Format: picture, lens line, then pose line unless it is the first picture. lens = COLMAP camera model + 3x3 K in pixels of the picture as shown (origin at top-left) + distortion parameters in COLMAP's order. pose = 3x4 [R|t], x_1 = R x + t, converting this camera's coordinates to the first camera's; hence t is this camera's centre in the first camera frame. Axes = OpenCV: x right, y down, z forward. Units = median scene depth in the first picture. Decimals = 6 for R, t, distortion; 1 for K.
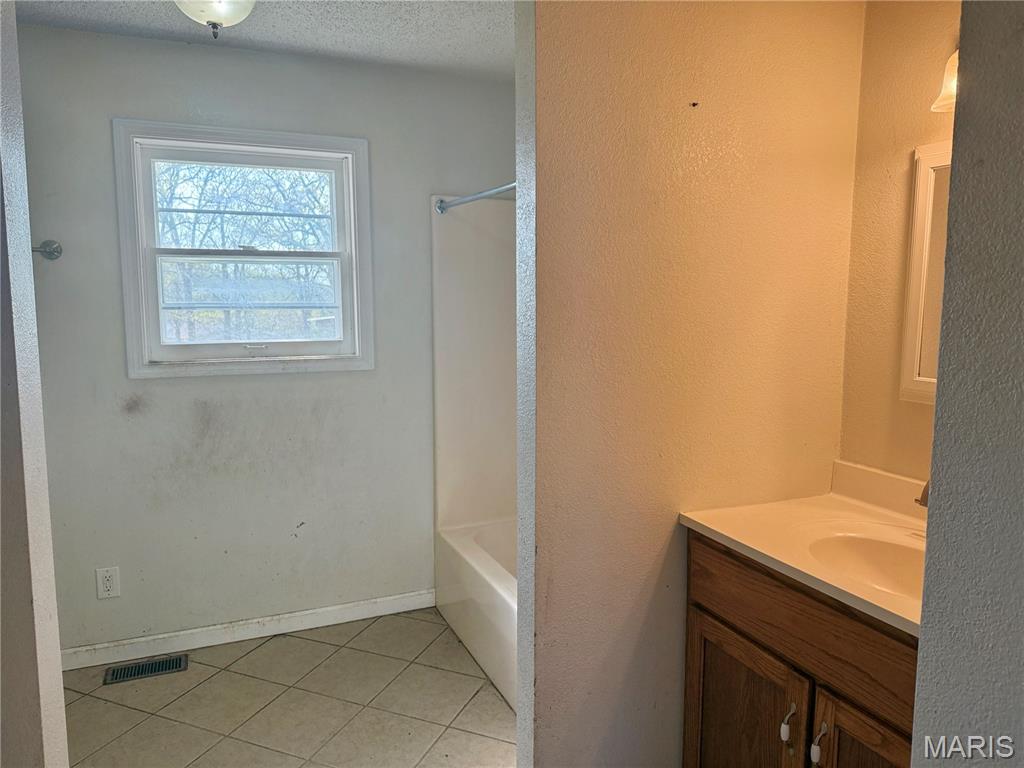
lens RADIAL K [[732.3, 0, 512.0], [0, 732.3, 377.0], [0, 0, 1]] dist [-0.002329, -0.023100]
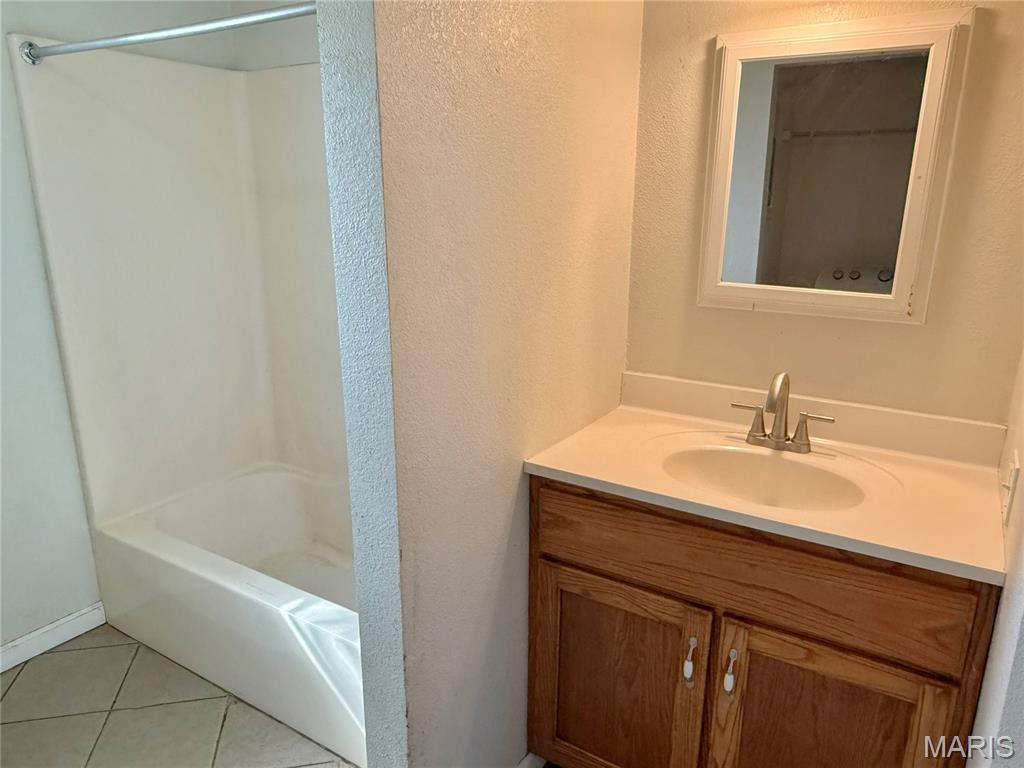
lens RADIAL K [[711.1, 0, 512.9], [0, 711.1, 393.7], [0, 0, 1]] dist [-0.001651, -0.001074]
pose [[0.818113, -0.152279, 0.554529, -0.240084], [0.059742, 0.981590, 0.181414, -0.044223], [-0.571946, -0.115289, 0.812149, 0.359015]]
